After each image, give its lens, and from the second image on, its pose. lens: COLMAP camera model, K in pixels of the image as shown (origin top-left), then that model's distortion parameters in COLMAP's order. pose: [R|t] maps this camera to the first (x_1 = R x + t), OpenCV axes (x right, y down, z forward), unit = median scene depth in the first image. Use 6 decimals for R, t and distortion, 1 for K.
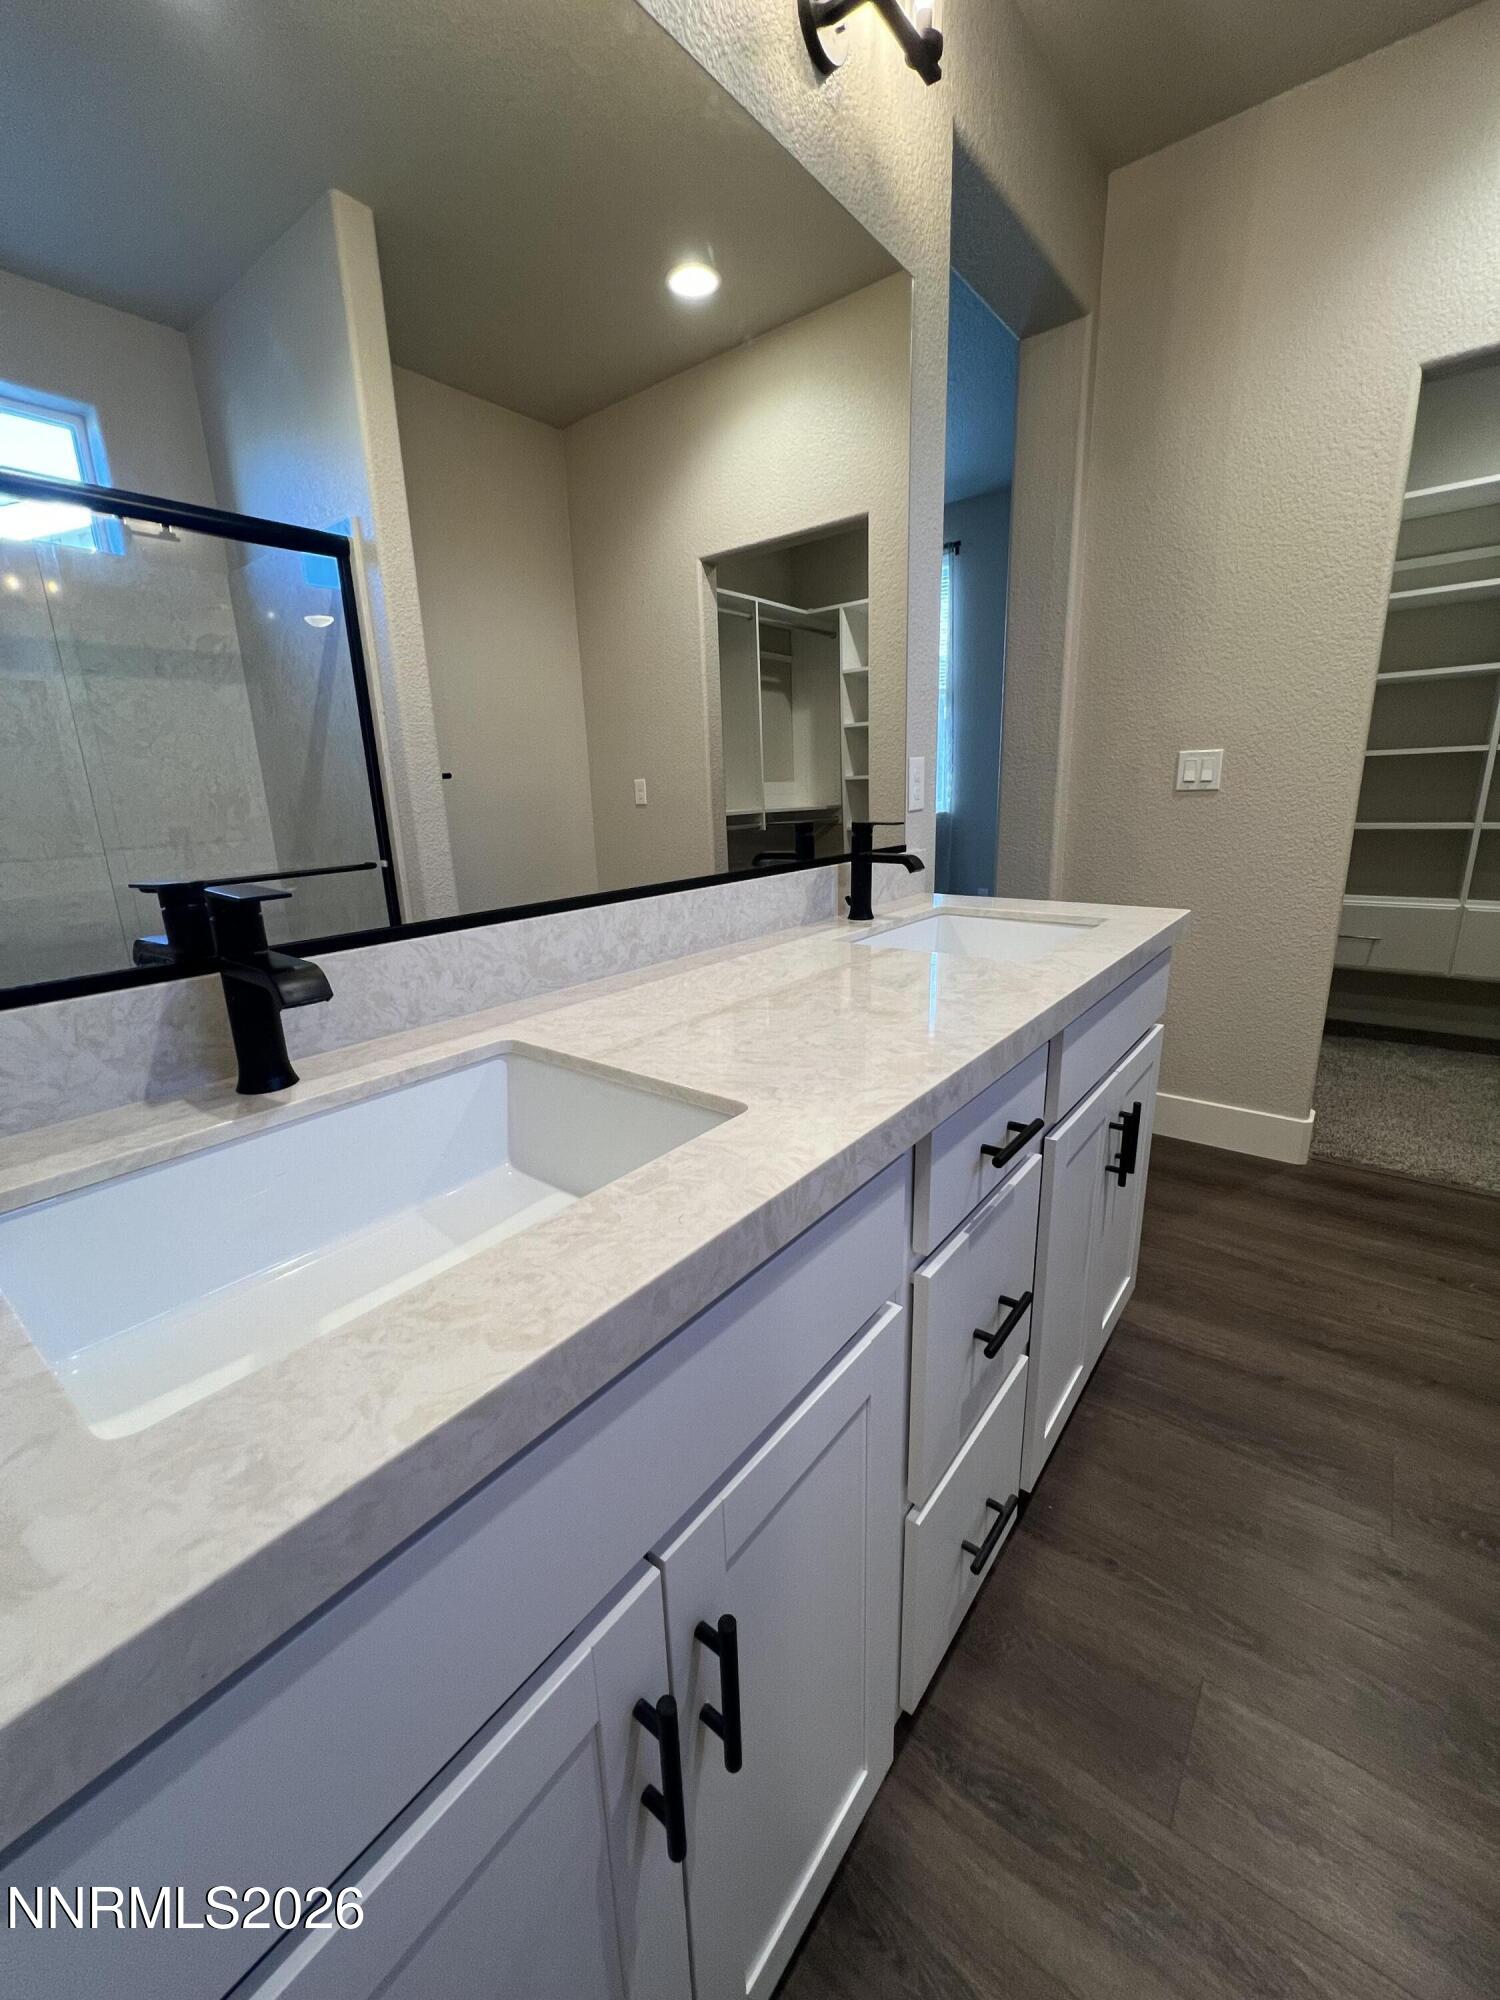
lens RADIAL K [[798.2, 0, 748.2], [0, 798.2, 1000.2], [0, 0, 1]] dist [-0.002228, -0.000054]
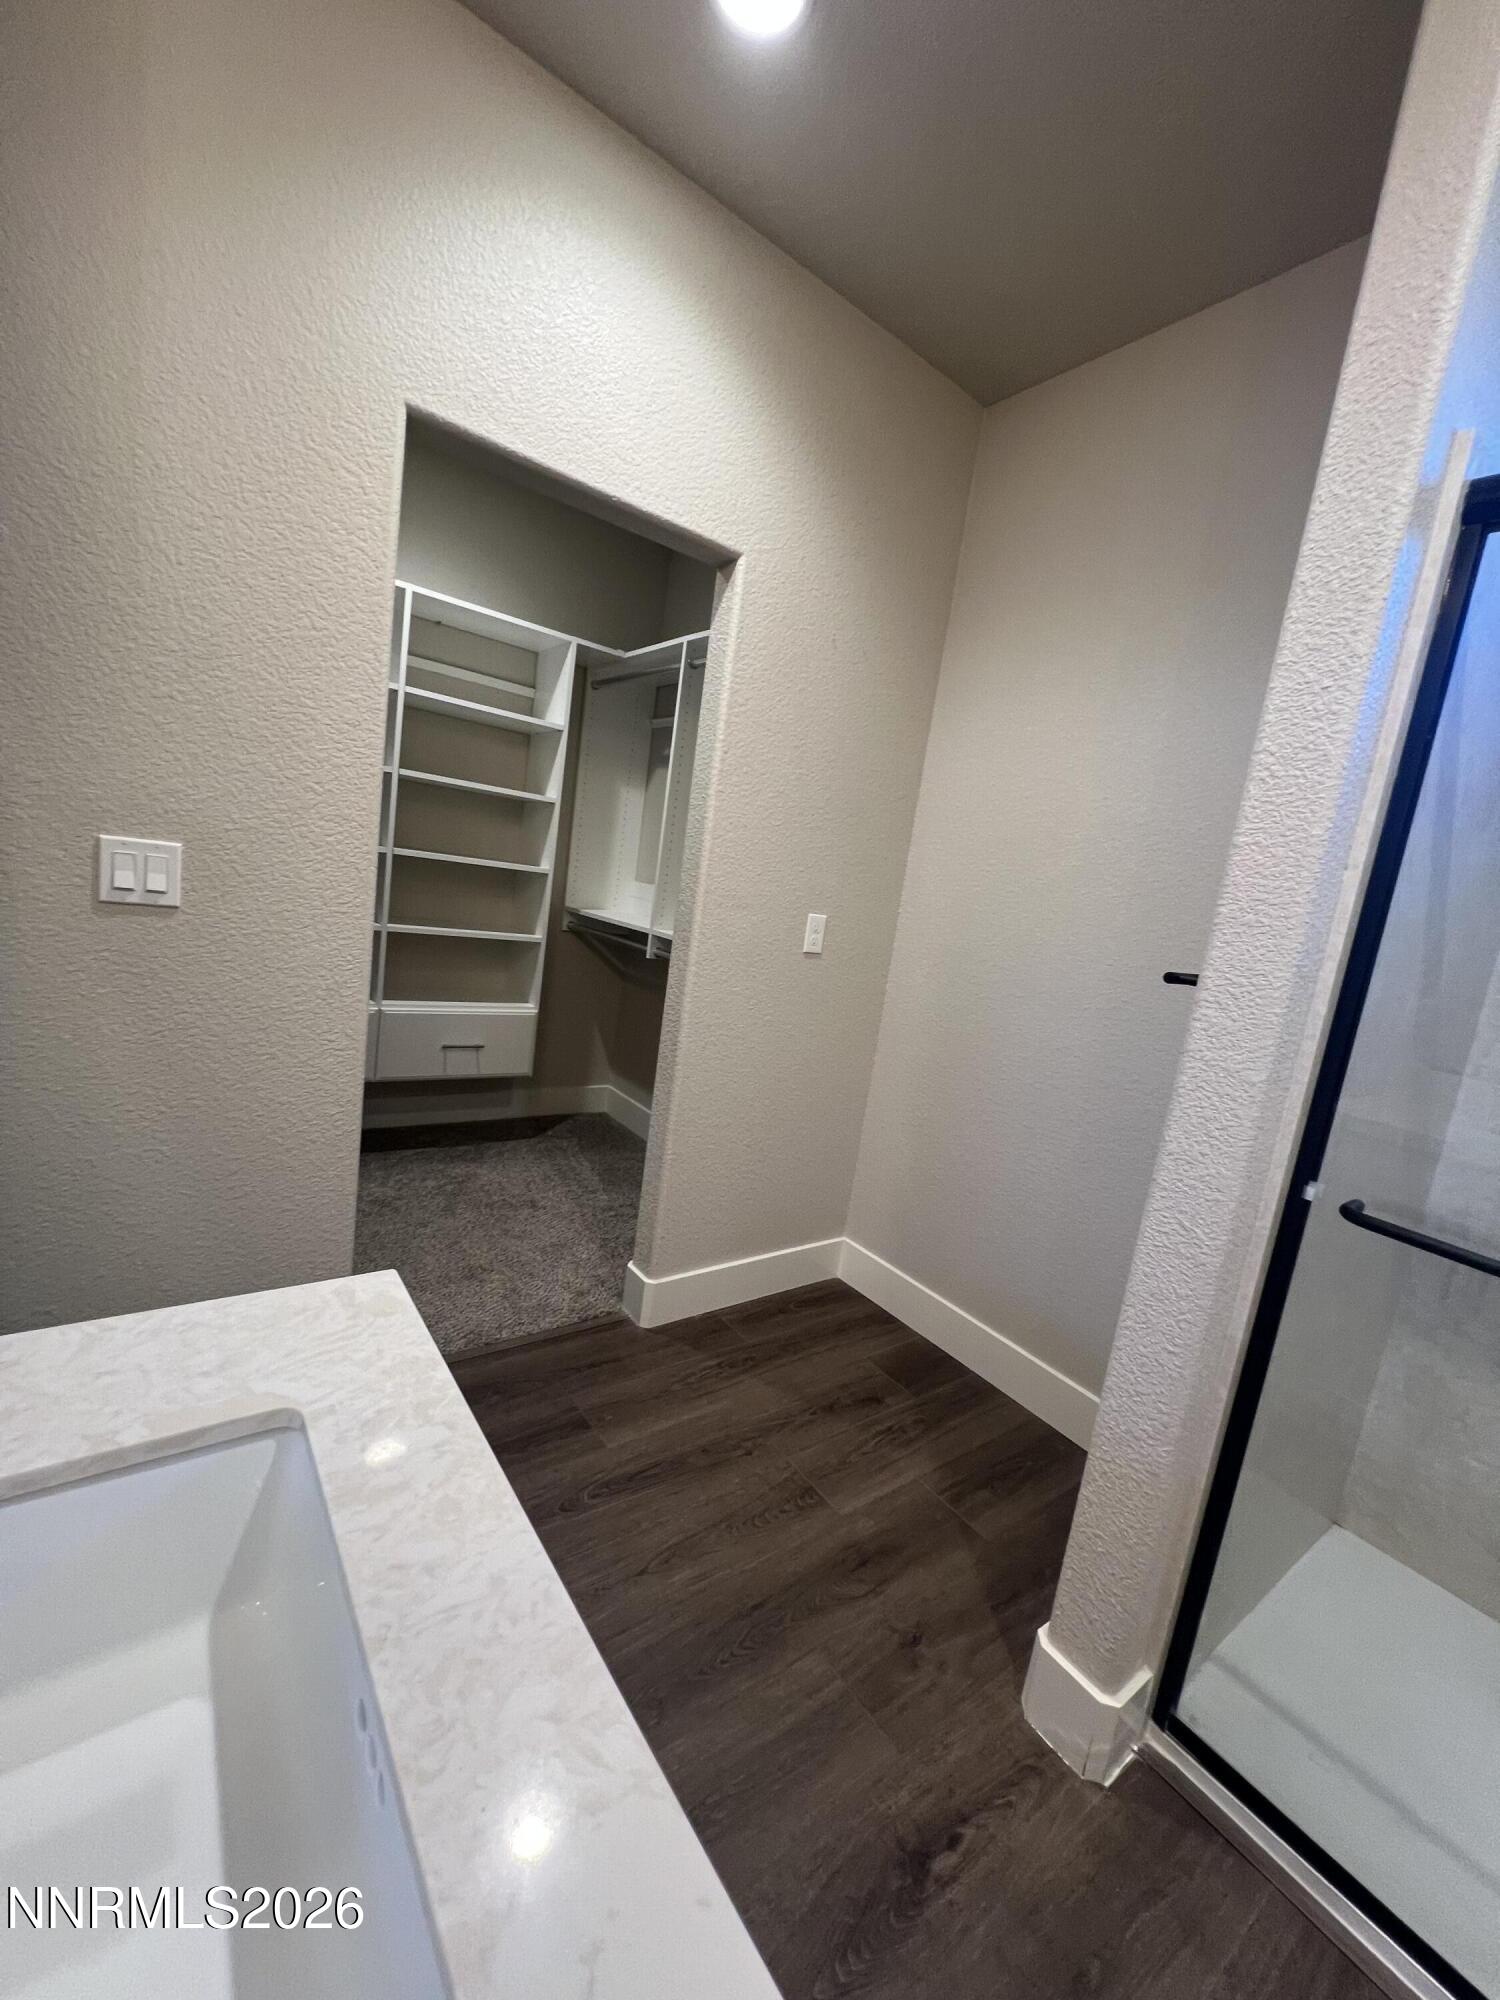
lens RADIAL K [[798.2, 0, 748.2], [0, 798.2, 1000.2], [0, 0, 1]] dist [-0.002228, -0.000054]
pose [[0.251860, -0.081070, 0.964362, 0.138969], [0.104020, 0.992980, 0.056309, -0.250925], [-0.962157, 0.086131, 0.258525, 0.585719]]
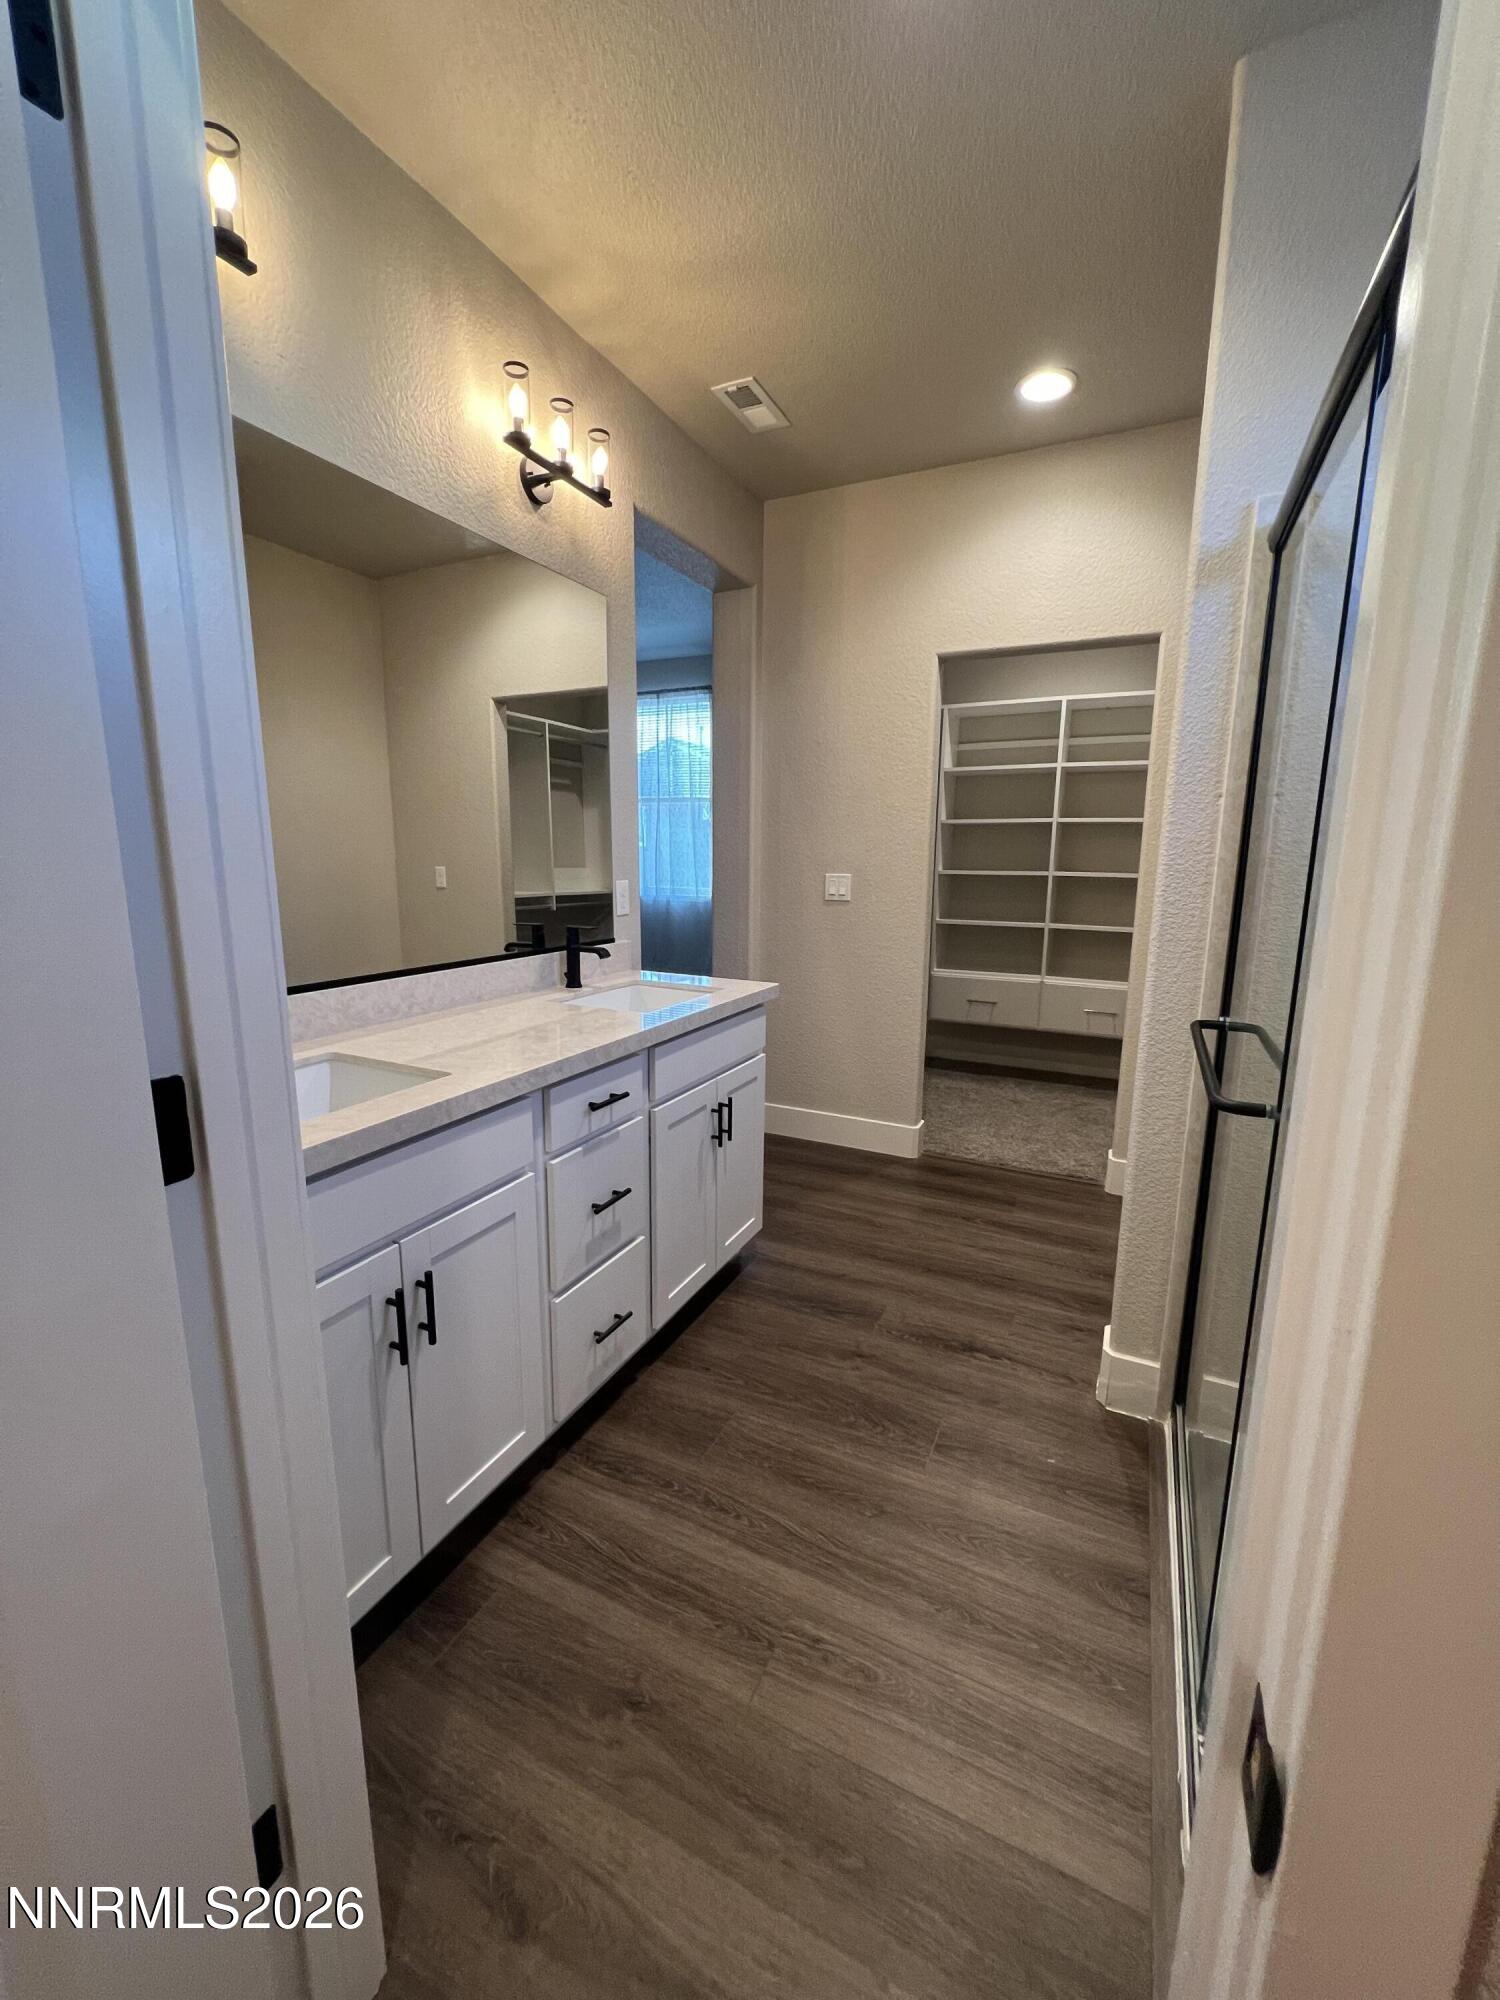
lens RADIAL K [[798.2, 0, 748.2], [0, 798.2, 1000.2], [0, 0, 1]] dist [-0.002228, -0.000054]
pose [[0.976434, 0.004116, 0.215776, 0.124769], [0.013359, 0.996748, -0.079469, 0.045629], [-0.215402, 0.080479, 0.973204, -0.521728]]
